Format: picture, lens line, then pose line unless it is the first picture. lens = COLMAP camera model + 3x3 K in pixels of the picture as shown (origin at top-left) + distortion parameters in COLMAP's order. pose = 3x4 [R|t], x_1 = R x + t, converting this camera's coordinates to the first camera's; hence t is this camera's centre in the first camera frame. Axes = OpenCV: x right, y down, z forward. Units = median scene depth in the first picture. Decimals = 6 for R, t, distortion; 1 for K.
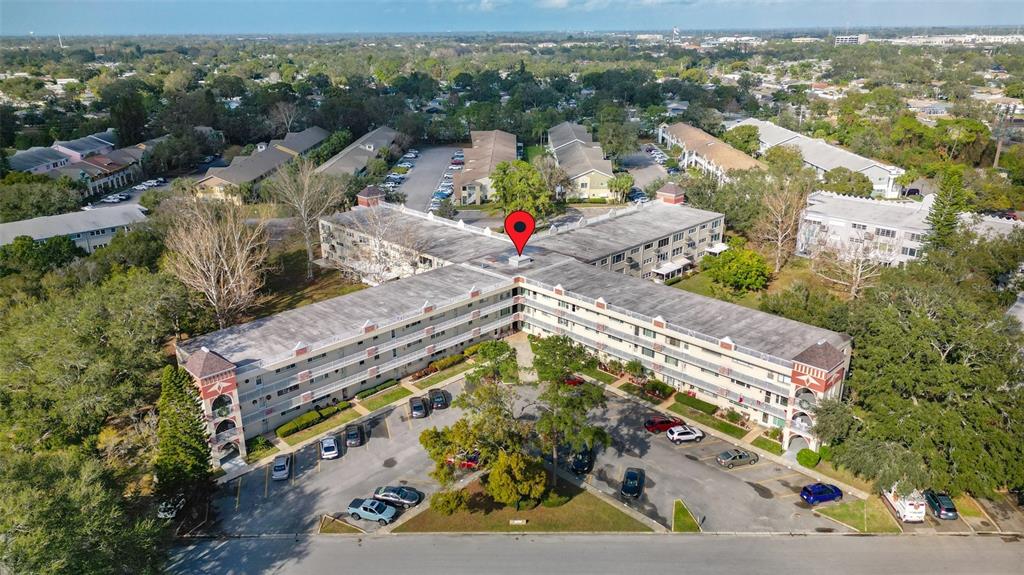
lens RADIAL K [[727.3, 0, 513.8], [0, 727.3, 287.3], [0, 0, 1]] dist [0.050076, -0.009119]
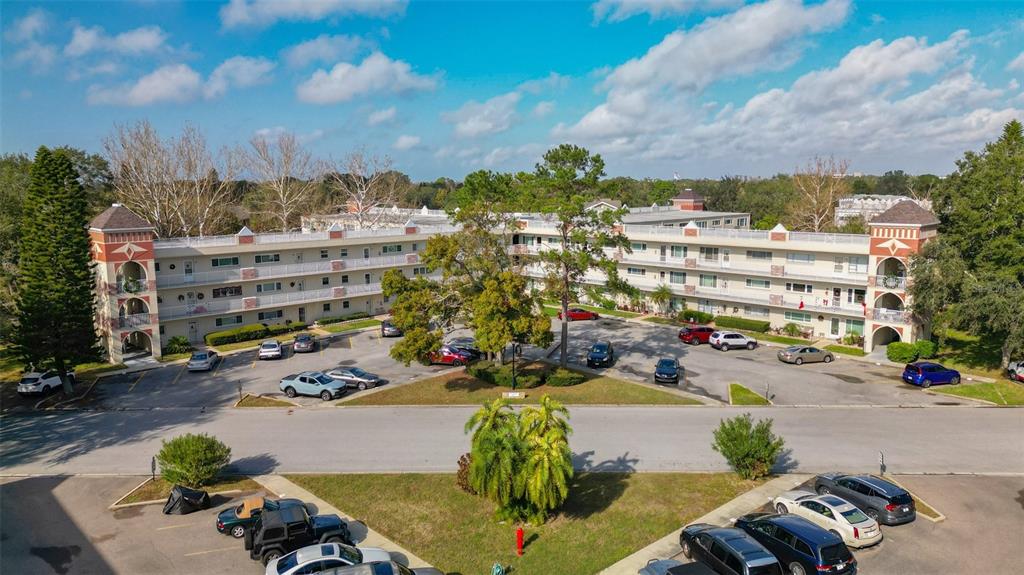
lens RADIAL K [[727.3, 0, 514.1], [0, 727.3, 281.6], [0, 0, 1]] dist [0.050076, -0.009119]
pose [[0.999943, 0.003097, -0.010188, 0.010743], [-0.005062, 0.980015, -0.198857, 0.291947], [0.009368, 0.198897, 0.979976, 0.227592]]
